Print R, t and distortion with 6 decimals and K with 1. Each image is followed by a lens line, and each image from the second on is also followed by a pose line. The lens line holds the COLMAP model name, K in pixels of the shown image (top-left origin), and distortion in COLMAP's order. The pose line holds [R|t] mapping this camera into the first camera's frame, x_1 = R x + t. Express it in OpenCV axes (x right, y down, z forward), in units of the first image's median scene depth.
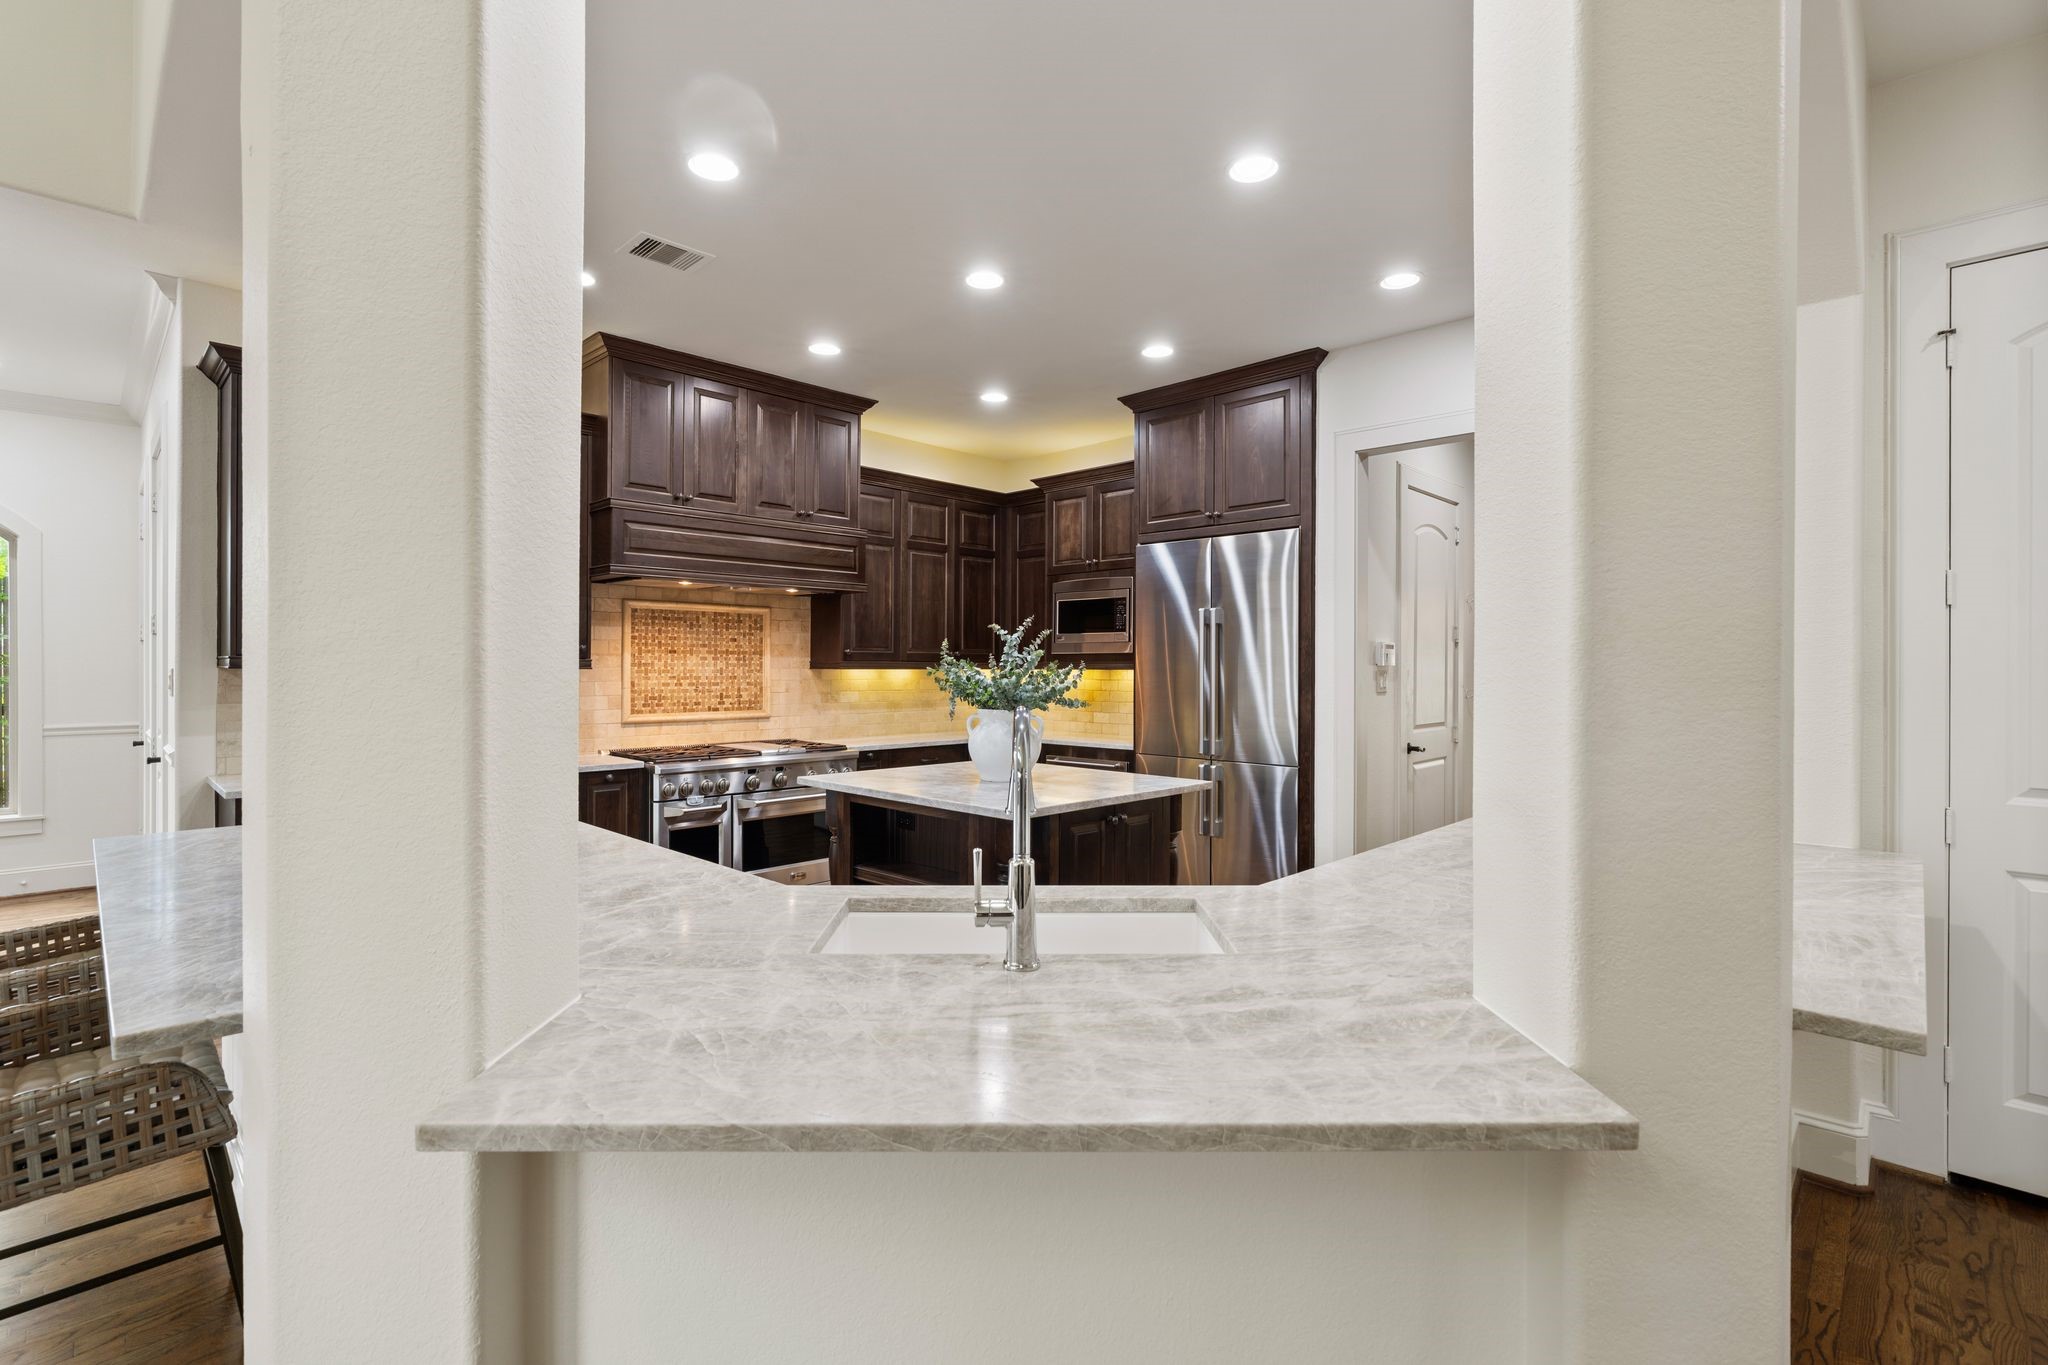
lens RADIAL K [[928.3, 0, 1038.8], [0, 928.3, 671.0], [0, 0, 1]] dist [-0.009448, 0.002093]
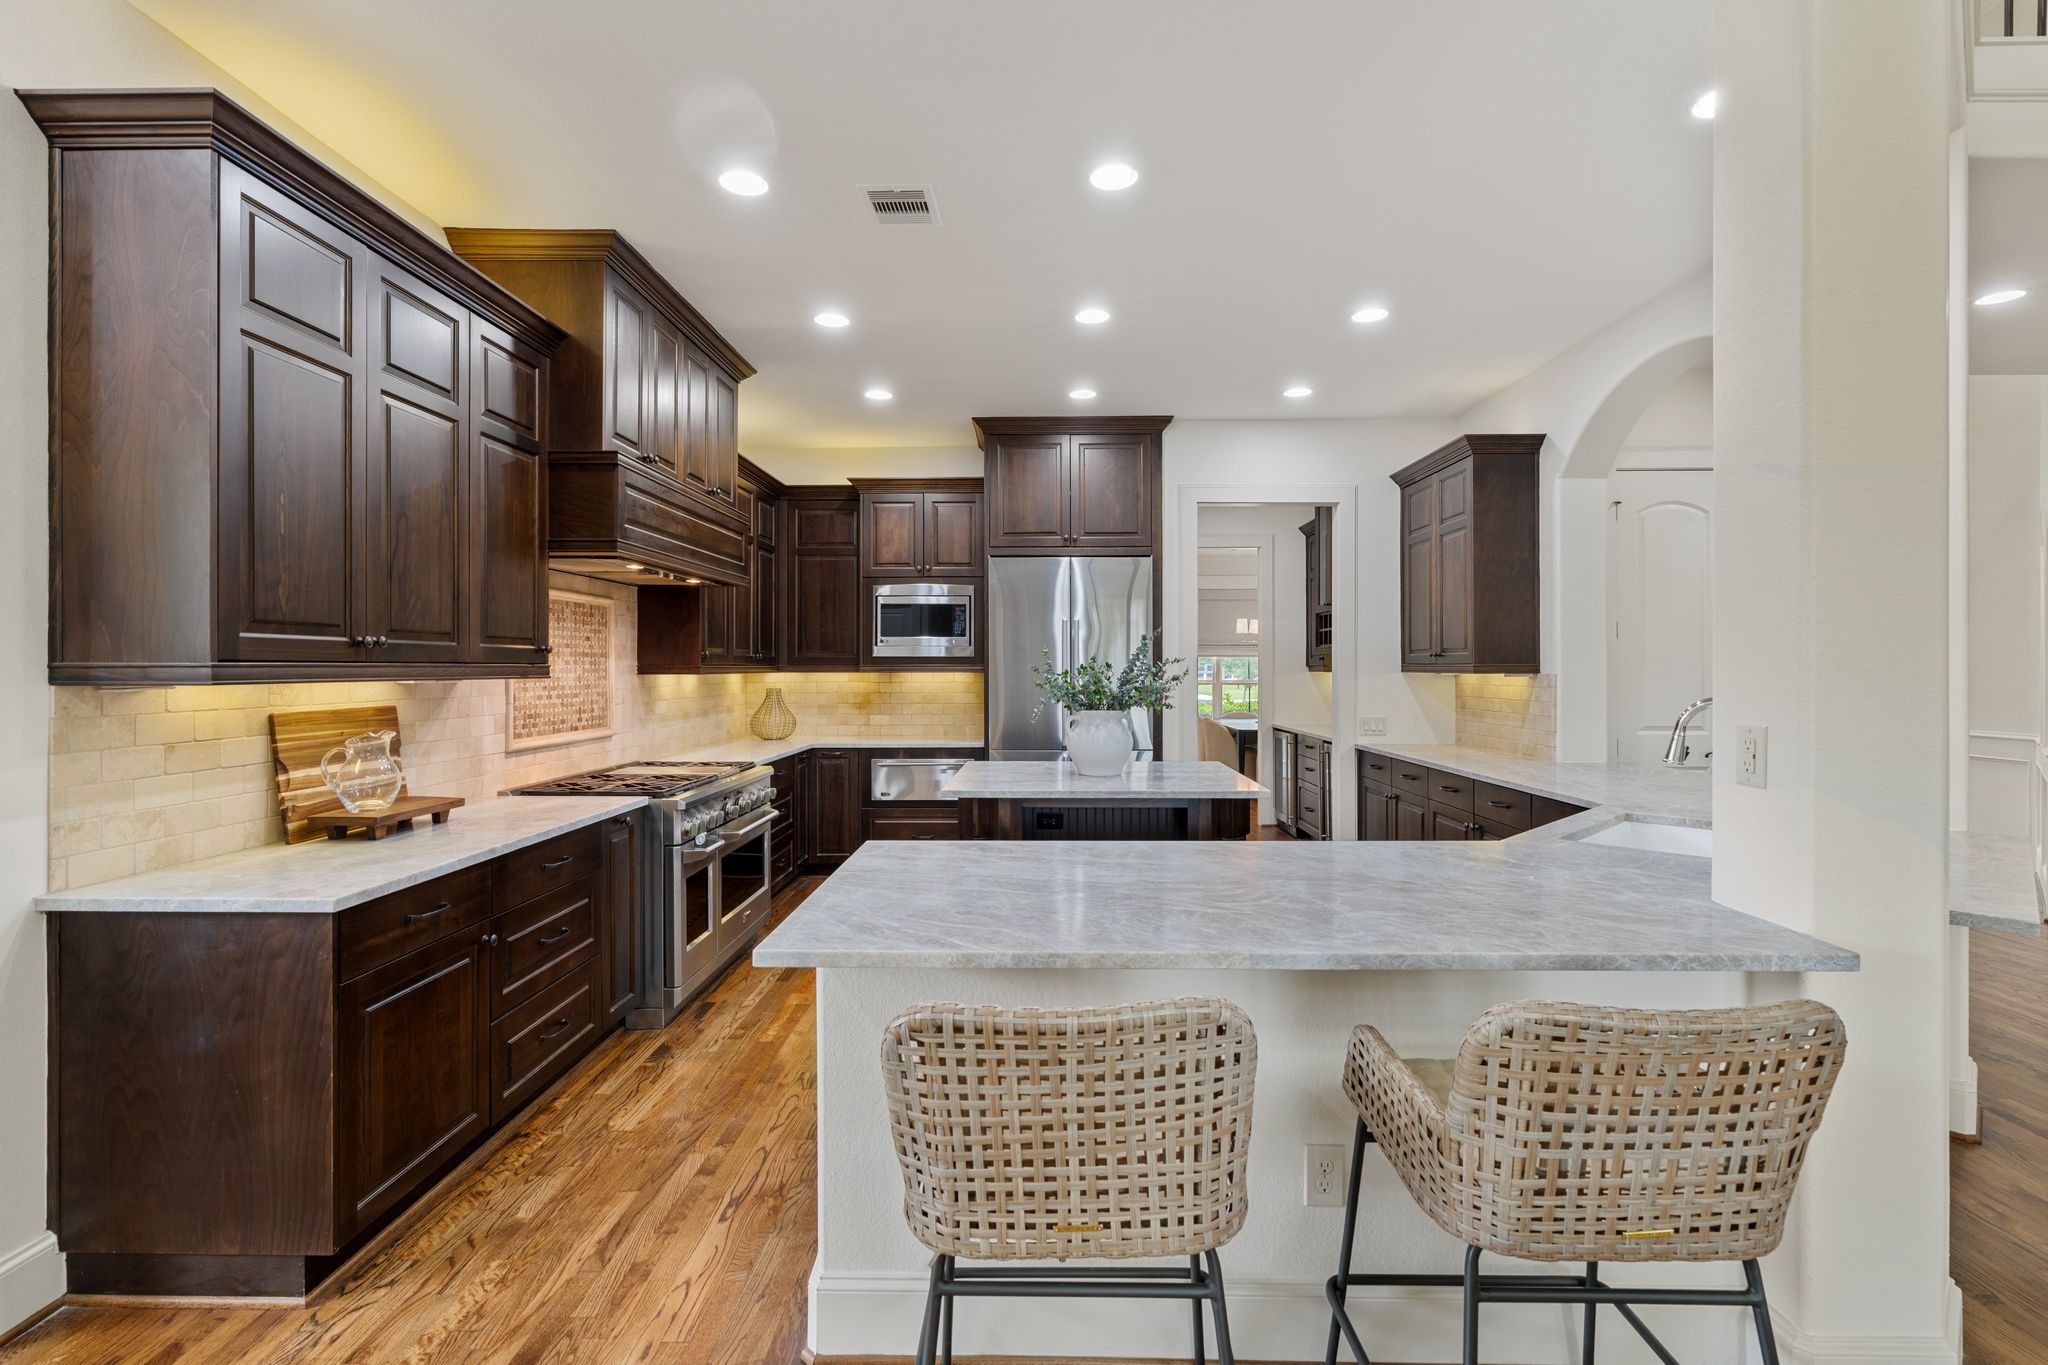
lens RADIAL K [[928.3, 0, 1035.2], [0, 928.3, 671.9], [0, 0, 1]] dist [-0.009448, 0.002093]
pose [[0.729841, -0.008752, 0.683561, -0.588940], [0.007055, 0.999961, 0.005270, -0.006817], [-0.683581, 0.000976, 0.729874, 0.172236]]
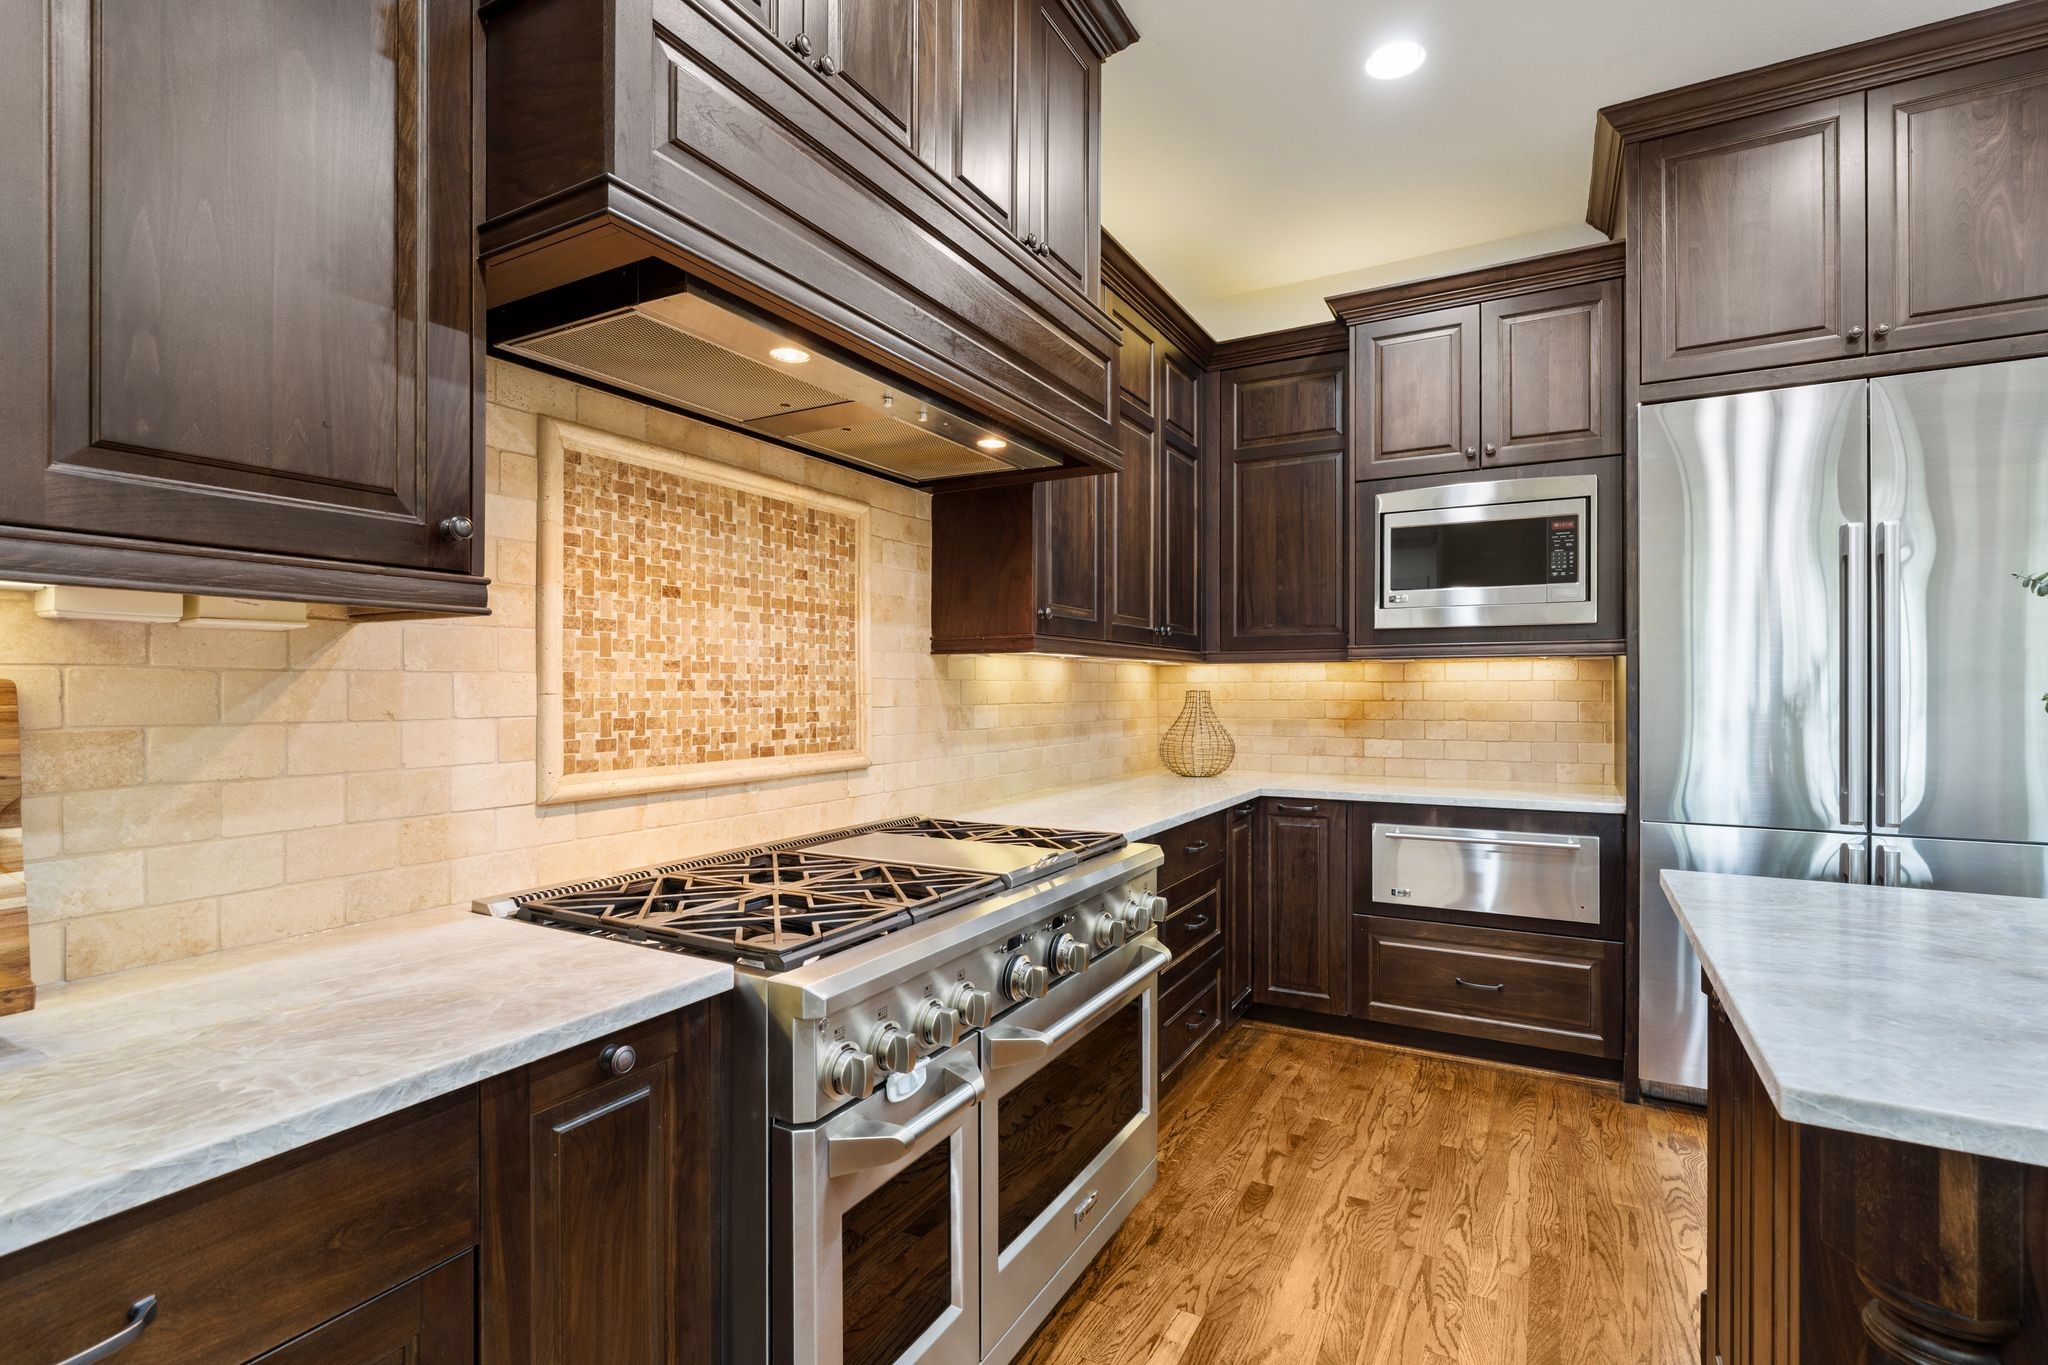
lens RADIAL K [[928.3, 0, 1028.8], [0, 928.3, 688.8], [0, 0, 1]] dist [-0.009448, 0.002093]
pose [[0.968120, -0.005372, 0.250431, -0.335406], [0.006382, 0.999974, -0.003222, 0.017232], [-0.250407, 0.004717, 0.968129, 0.594697]]
